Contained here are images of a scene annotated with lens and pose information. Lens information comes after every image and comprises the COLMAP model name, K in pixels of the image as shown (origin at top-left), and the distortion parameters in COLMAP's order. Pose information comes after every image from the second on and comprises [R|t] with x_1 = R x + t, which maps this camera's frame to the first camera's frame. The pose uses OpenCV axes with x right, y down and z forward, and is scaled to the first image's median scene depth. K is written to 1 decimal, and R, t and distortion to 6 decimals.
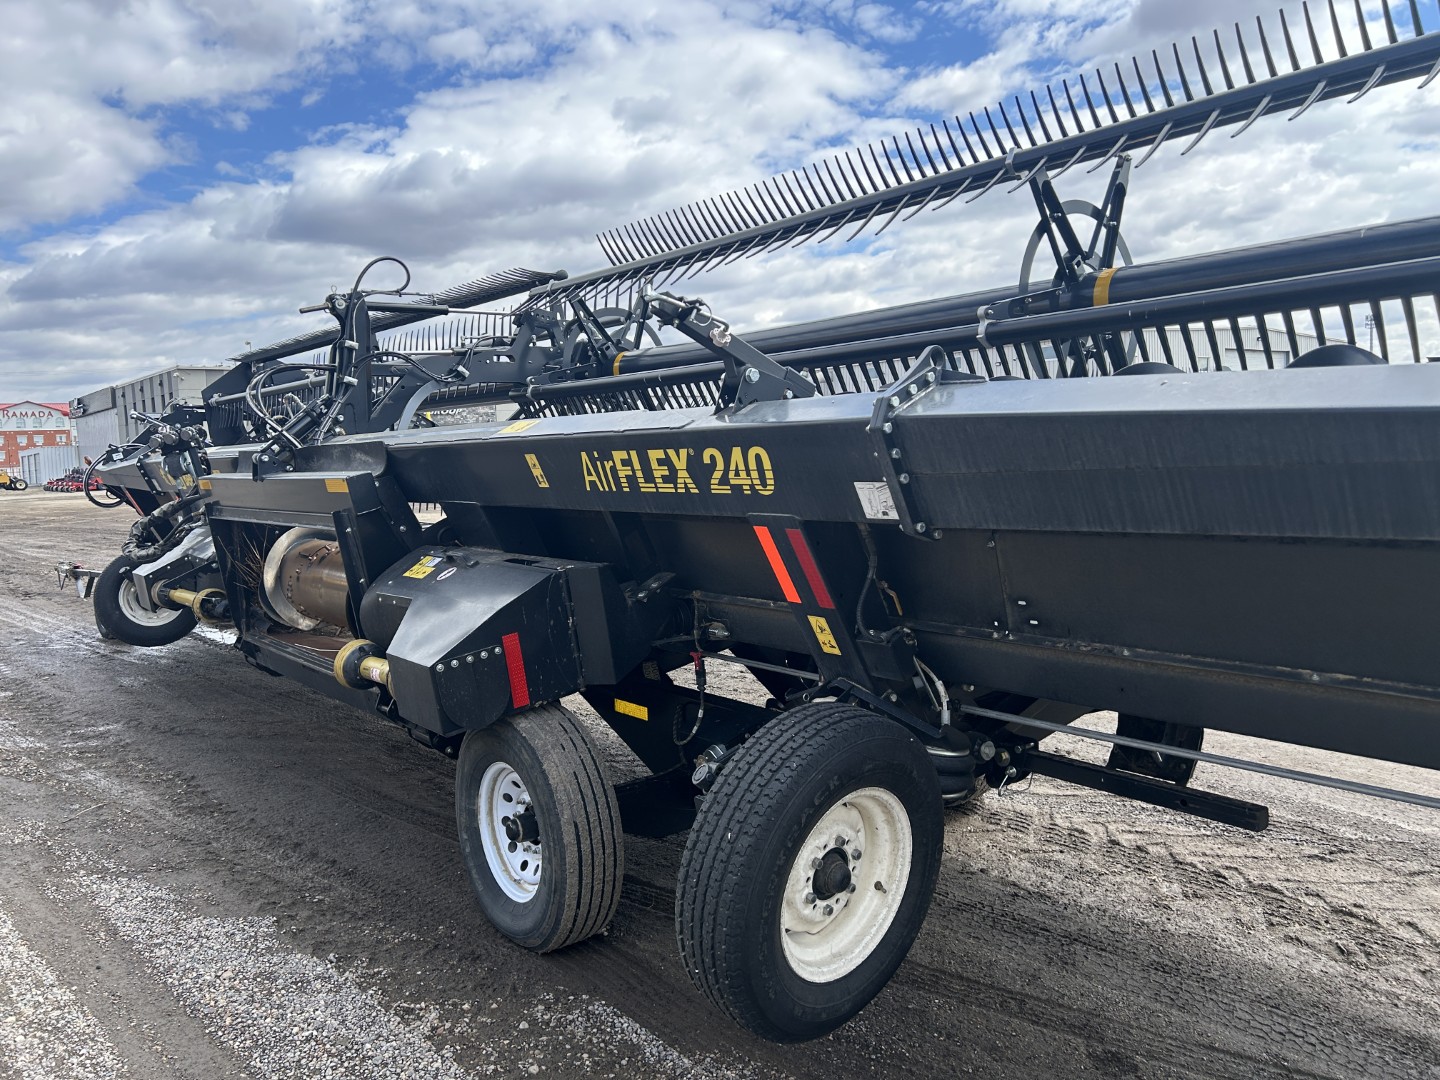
lens RADIAL K [[1076.4, 0, 723.9], [0, 1076.4, 532.4], [0, 0, 1]] dist [0.061862, -0.072275]
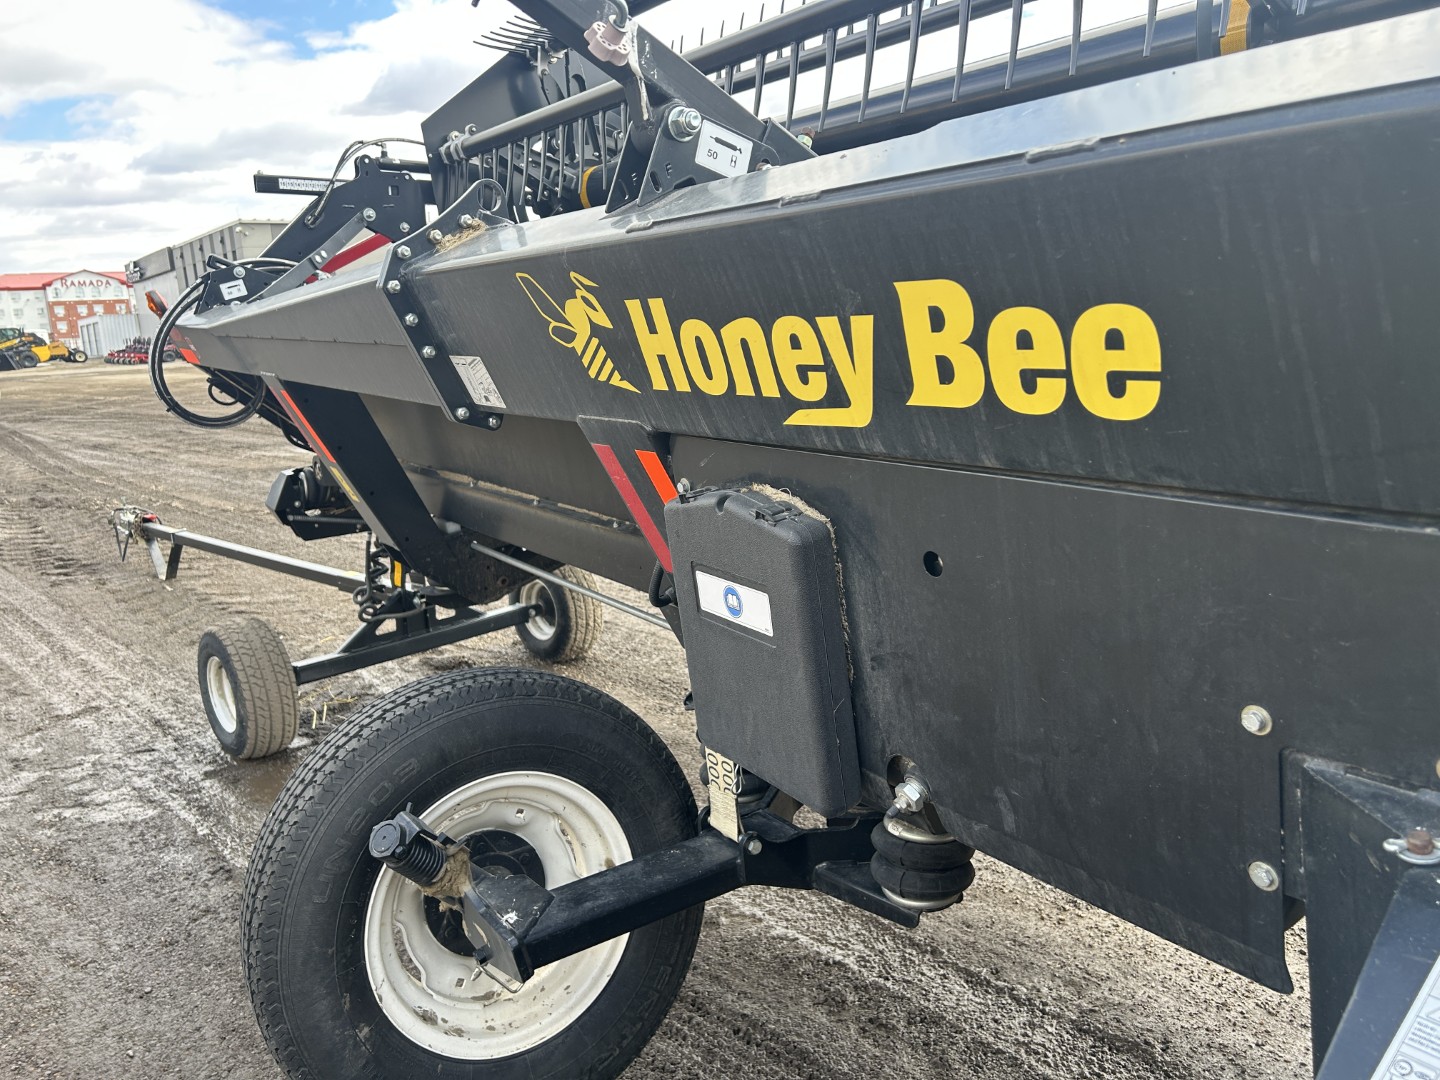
lens RADIAL K [[1076.4, 0, 723.9], [0, 1076.4, 532.4], [0, 0, 1]] dist [0.061862, -0.072275]
pose [[0.998751, -0.002422, -0.049898, -0.077075], [0.008544, 0.992389, 0.122848, -0.006642], [0.049221, -0.123121, 0.991170, 0.131006]]
